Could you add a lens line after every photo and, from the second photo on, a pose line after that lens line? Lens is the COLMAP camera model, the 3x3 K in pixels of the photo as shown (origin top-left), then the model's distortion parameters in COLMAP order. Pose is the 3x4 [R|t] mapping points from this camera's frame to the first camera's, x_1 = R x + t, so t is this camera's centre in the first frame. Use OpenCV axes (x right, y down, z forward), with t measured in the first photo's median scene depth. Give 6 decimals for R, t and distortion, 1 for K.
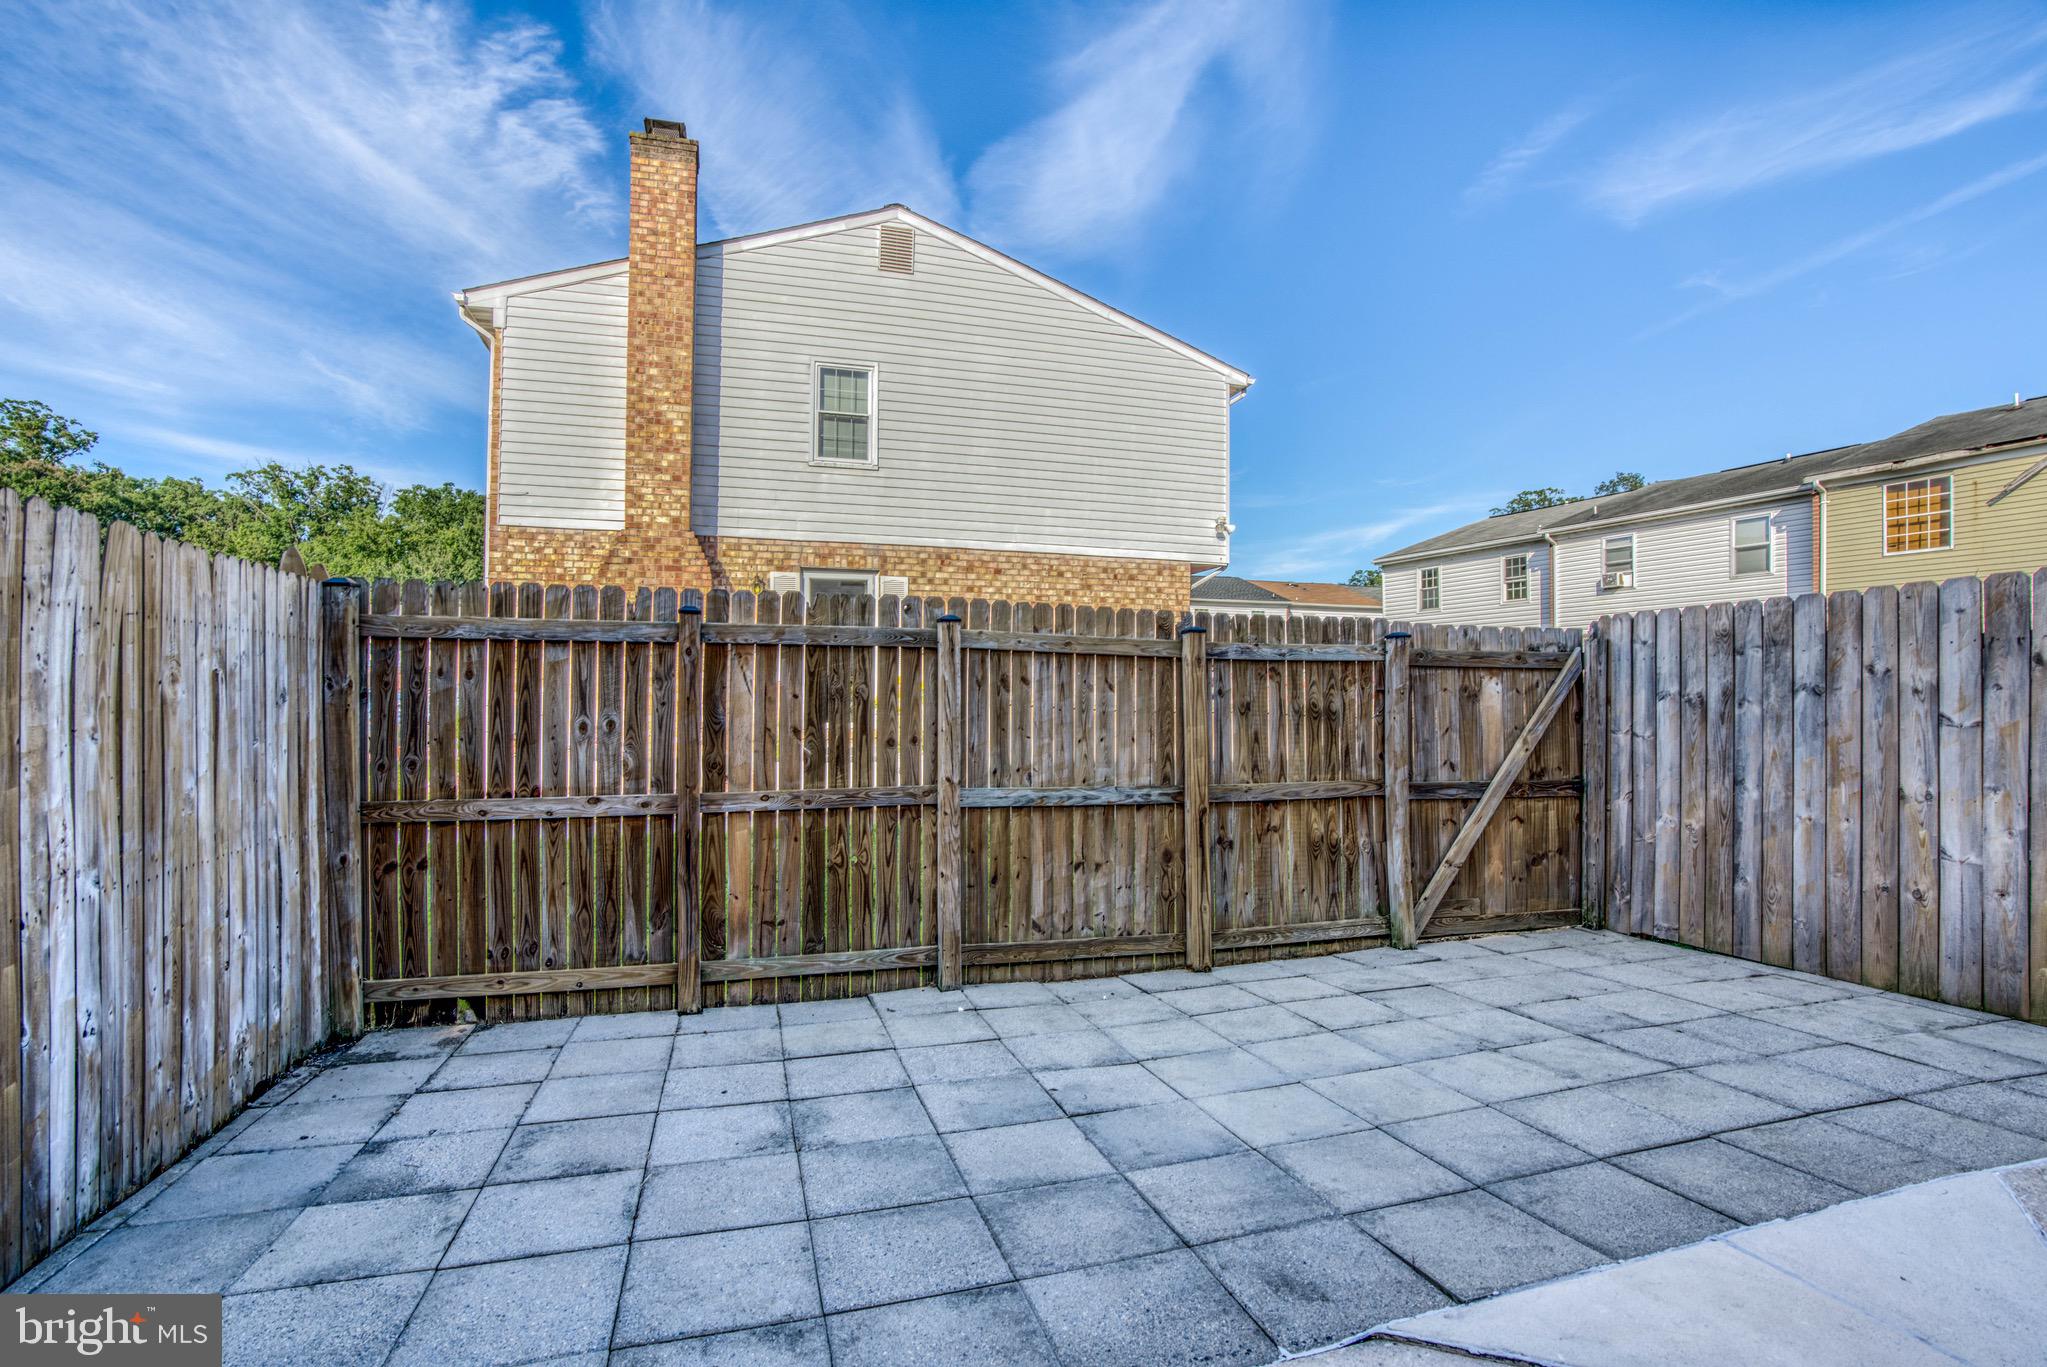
lens RADIAL K [[931.1, 0, 1009.5], [0, 931.1, 690.8], [0, 0, 1]] dist [-0.067657, 0.025828]
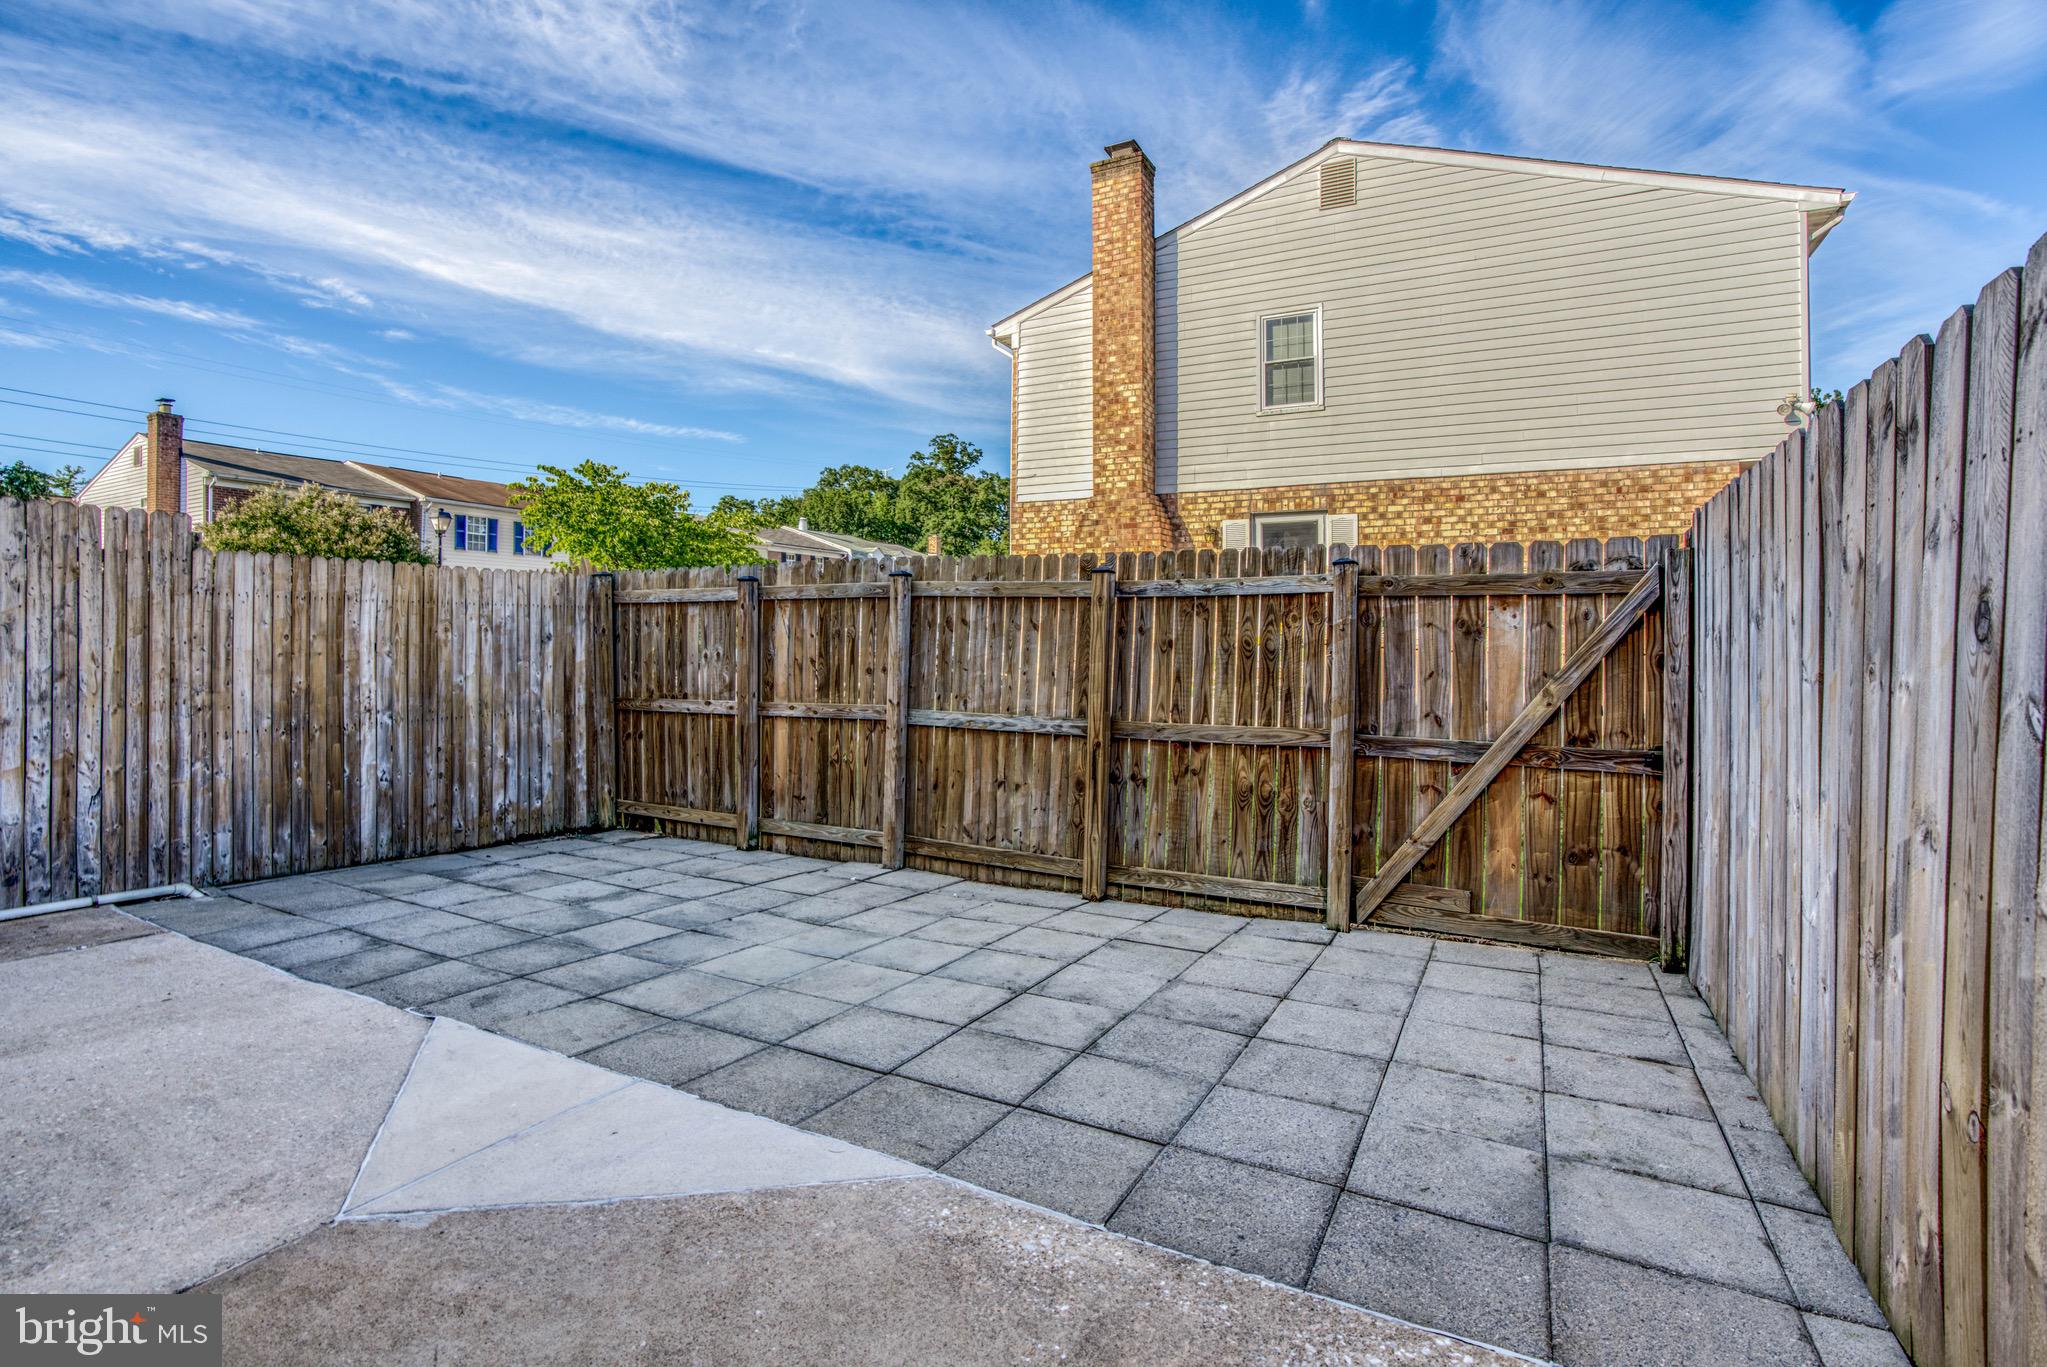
lens RADIAL K [[913.5, 0, 1021.6], [0, 913.5, 612.5], [0, 0, 1]] dist [-0.059305, 0.025019]
pose [[0.736230, -0.020535, -0.676420, 0.782621], [0.006240, 0.999703, -0.023558, 0.004633], [0.676703, 0.013123, 0.736139, 0.178288]]
